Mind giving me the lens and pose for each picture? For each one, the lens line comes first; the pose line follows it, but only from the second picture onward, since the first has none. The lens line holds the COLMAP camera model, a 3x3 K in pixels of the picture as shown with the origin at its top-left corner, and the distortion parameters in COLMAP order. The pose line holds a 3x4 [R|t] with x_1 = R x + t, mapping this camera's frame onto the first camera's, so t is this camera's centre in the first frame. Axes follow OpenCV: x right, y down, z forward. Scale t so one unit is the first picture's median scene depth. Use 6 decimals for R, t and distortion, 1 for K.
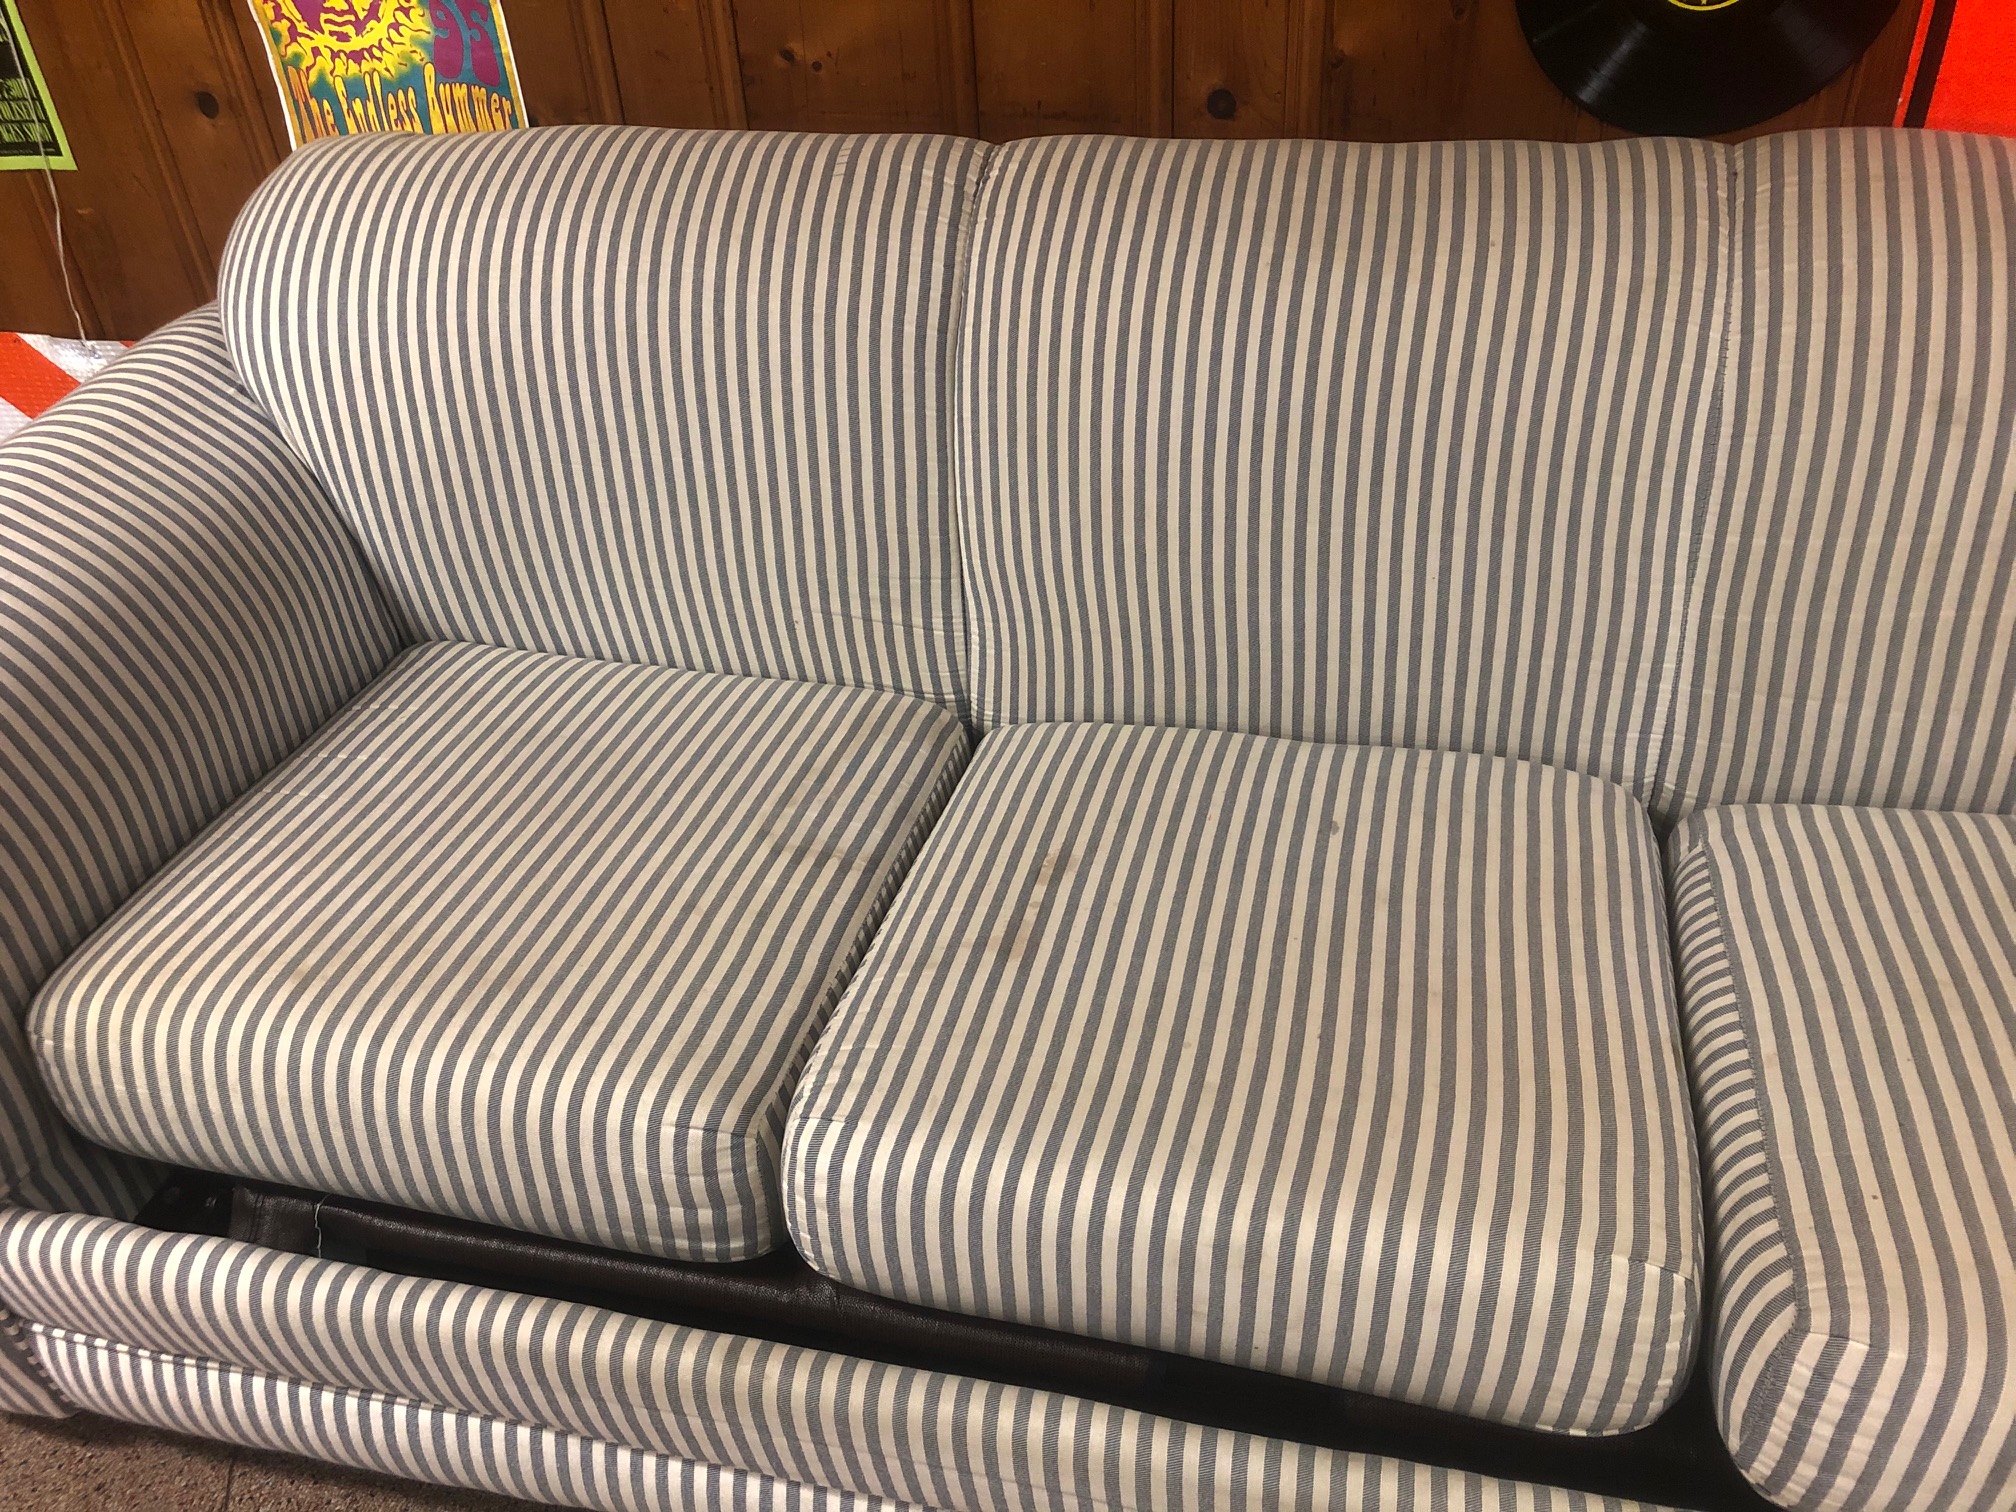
lens RADIAL K [[1659.0, 0, 1005.5], [0, 1659.0, 742.4], [0, 0, 1]] dist [0.050131, -0.048346]
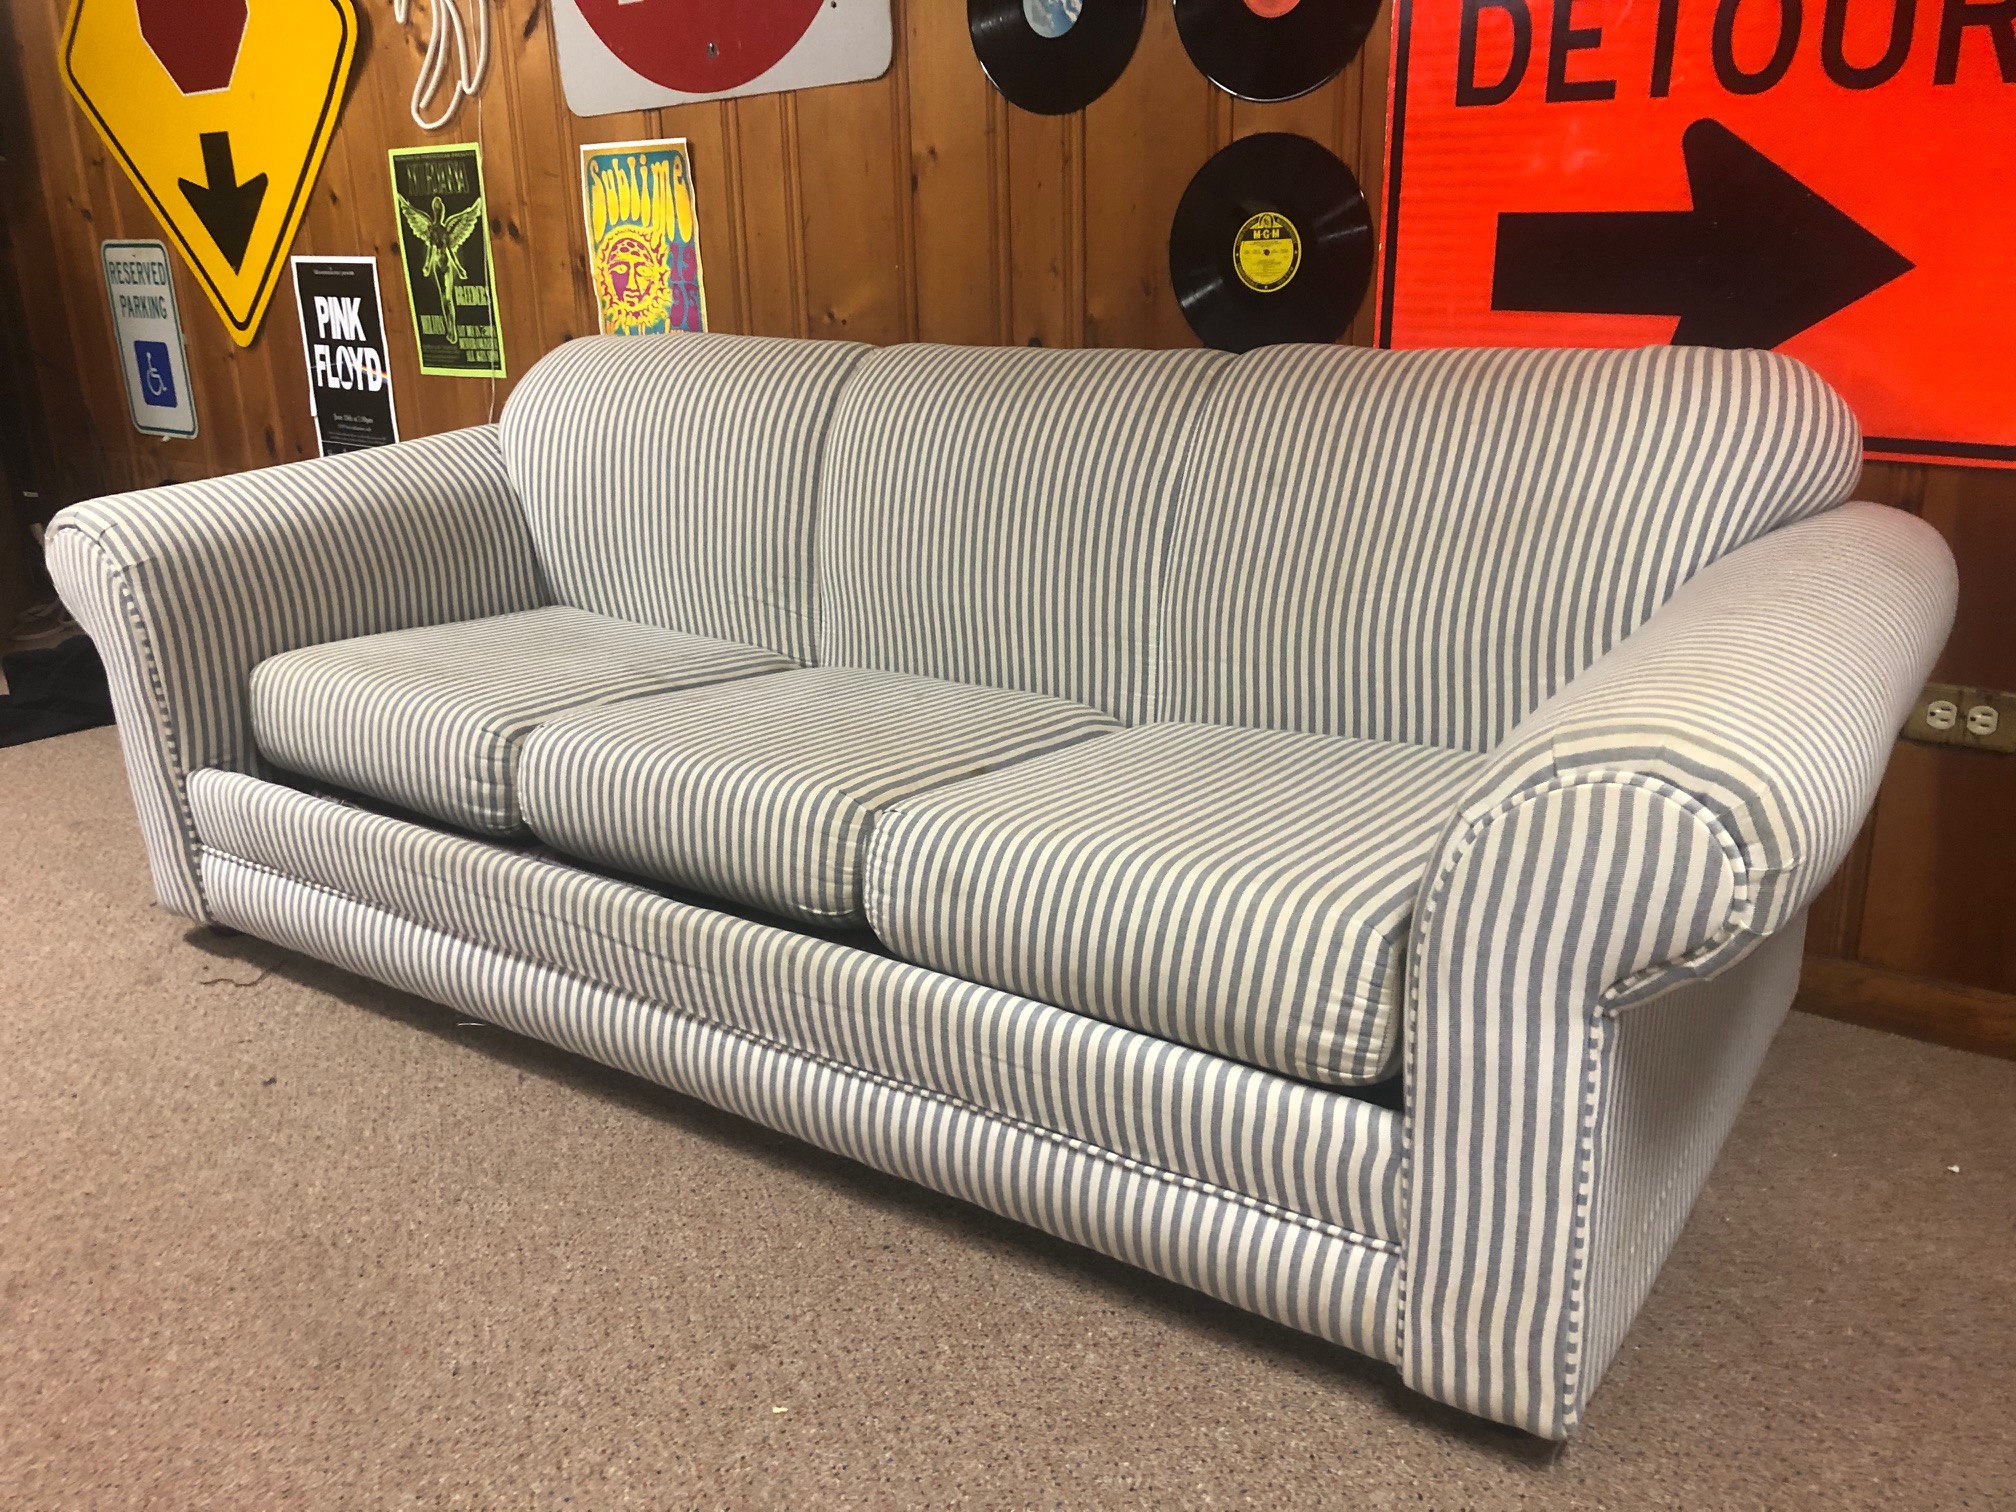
lens RADIAL K [[1659.0, 0, 994.8], [0, 1659.0, 716.7], [0, 0, 1]] dist [0.050131, -0.048346]
pose [[0.928963, 0.135490, -0.344486, 0.645732], [-0.234281, 0.935706, -0.263756, 0.375120], [0.286601, 0.325726, 0.900979, -0.354543]]
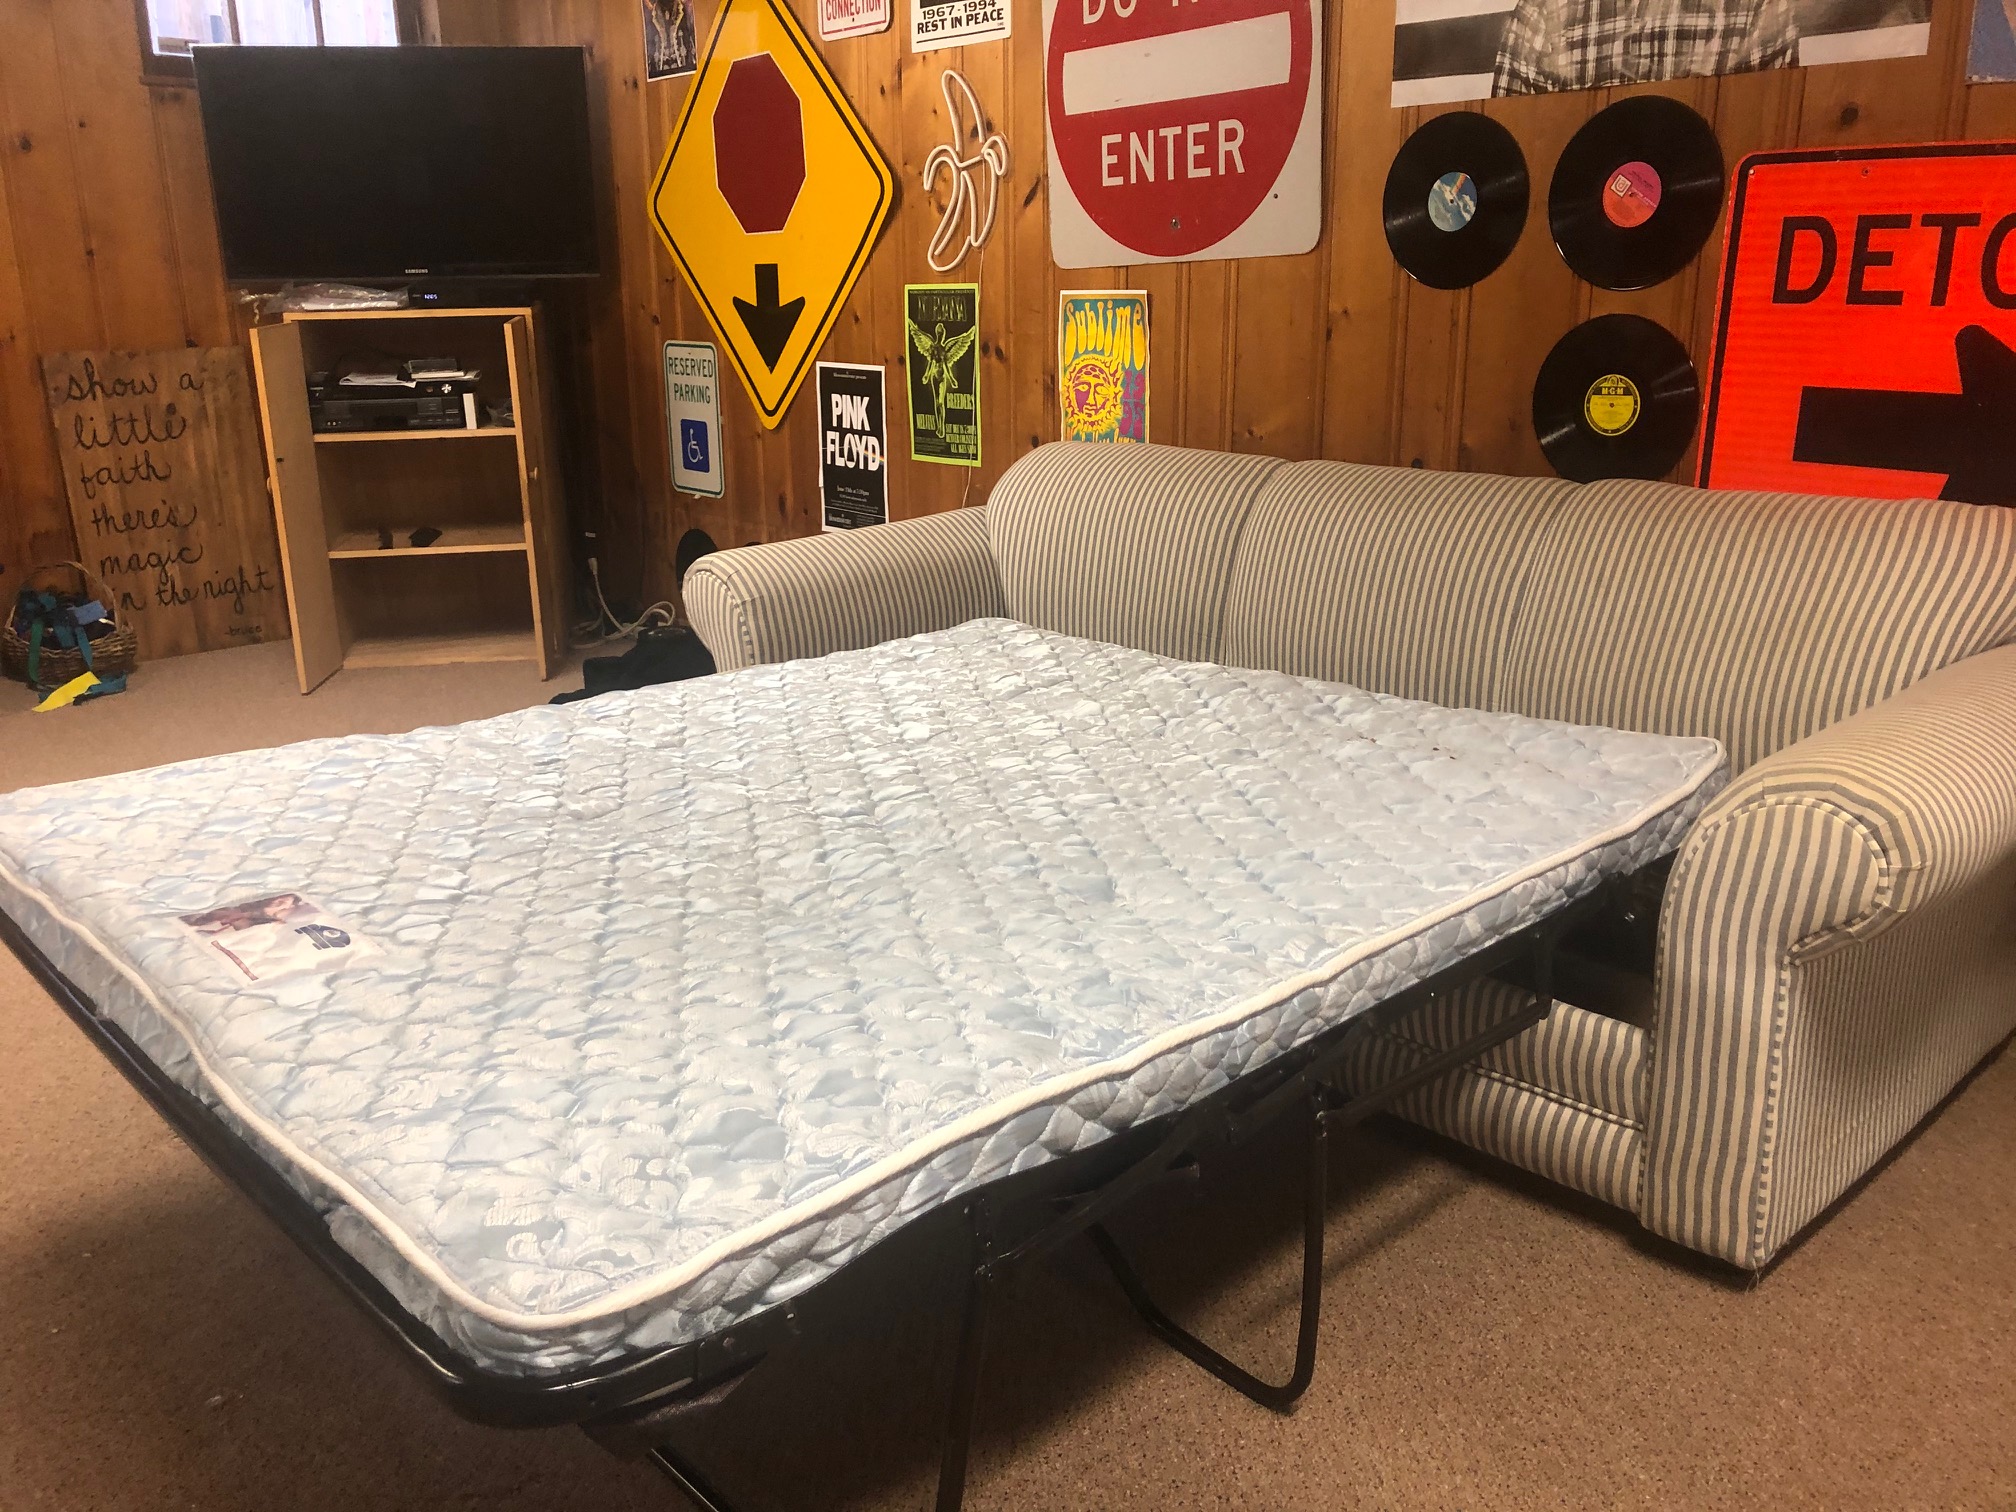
lens RADIAL K [[1659.0, 0, 1002.3], [0, 1659.0, 722.2], [0, 0, 1]] dist [0.050131, -0.048346]
pose [[0.831994, 0.187711, -0.522064, 0.770175], [-0.352440, 0.905571, -0.236067, 0.536965], [0.428454, 0.380403, 0.819586, -0.748577]]
